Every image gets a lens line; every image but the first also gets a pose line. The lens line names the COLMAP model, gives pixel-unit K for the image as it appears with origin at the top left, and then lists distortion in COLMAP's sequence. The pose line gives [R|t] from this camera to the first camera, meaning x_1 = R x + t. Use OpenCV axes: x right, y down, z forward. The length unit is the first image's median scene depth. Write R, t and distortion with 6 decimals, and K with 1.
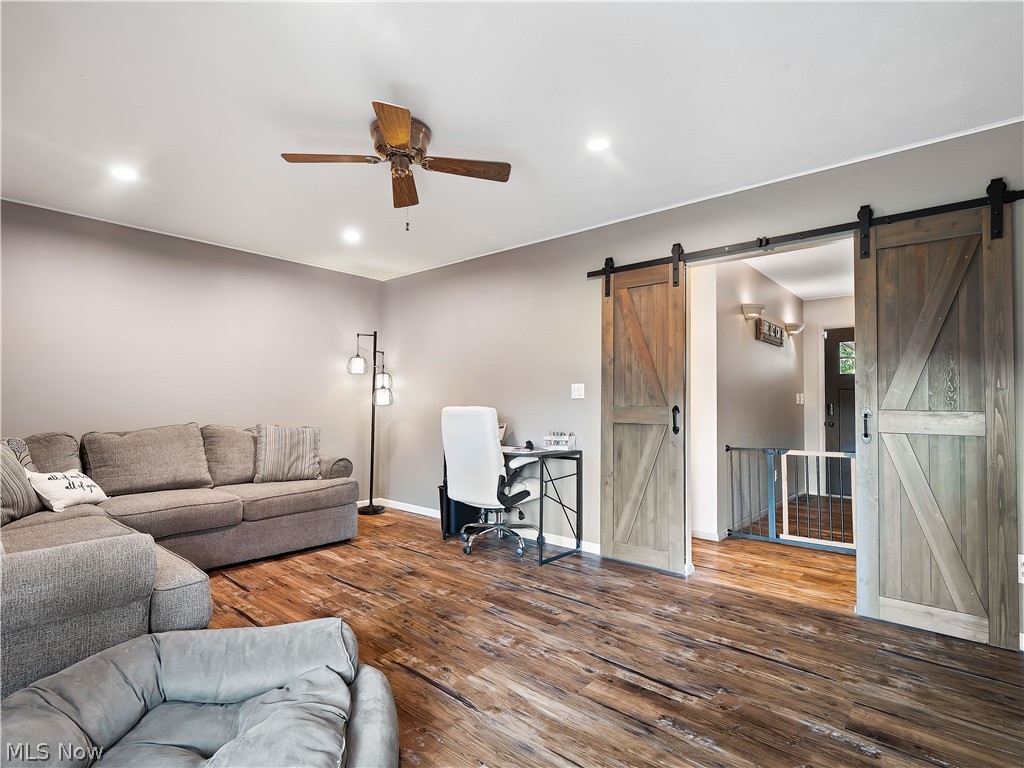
lens RADIAL K [[511.7, 0, 510.3], [0, 511.7, 386.6], [0, 0, 1]] dist [0.002589, -0.000824]
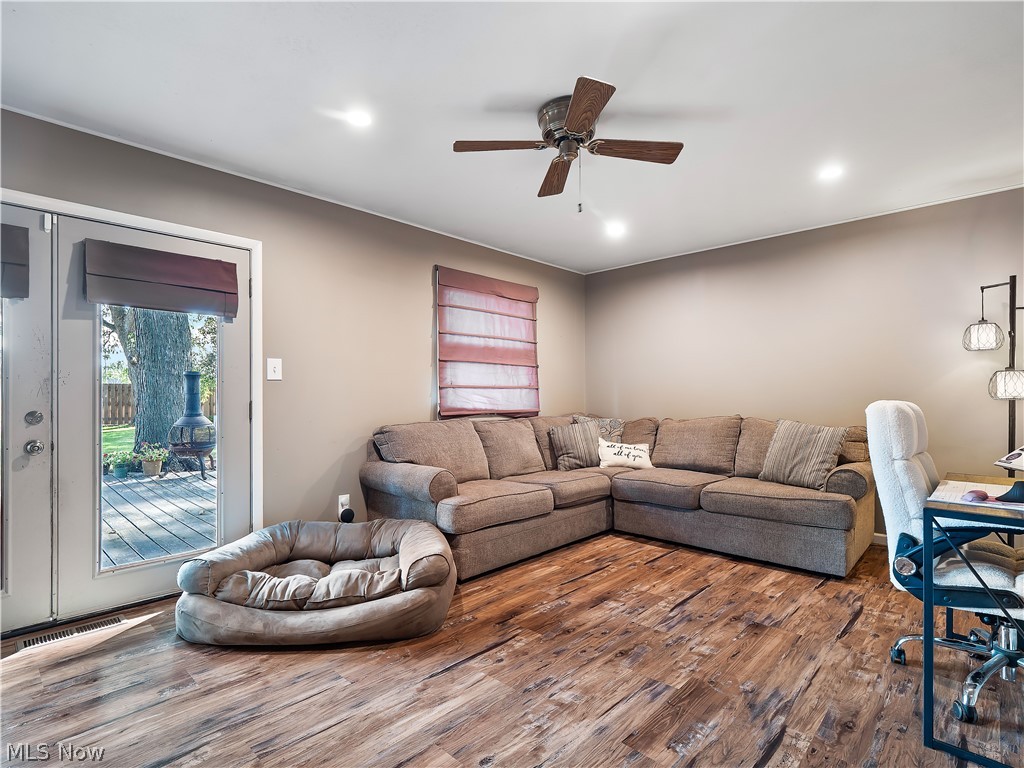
lens RADIAL K [[511.7, 0, 510.0], [0, 511.7, 391.3], [0, 0, 1]] dist [0.002589, -0.000824]
pose [[-0.028507, -0.012296, -0.999518, 0.597951], [0.033621, 0.999347, -0.013253, 0.026112], [0.999028, -0.033983, -0.028075, 0.722524]]
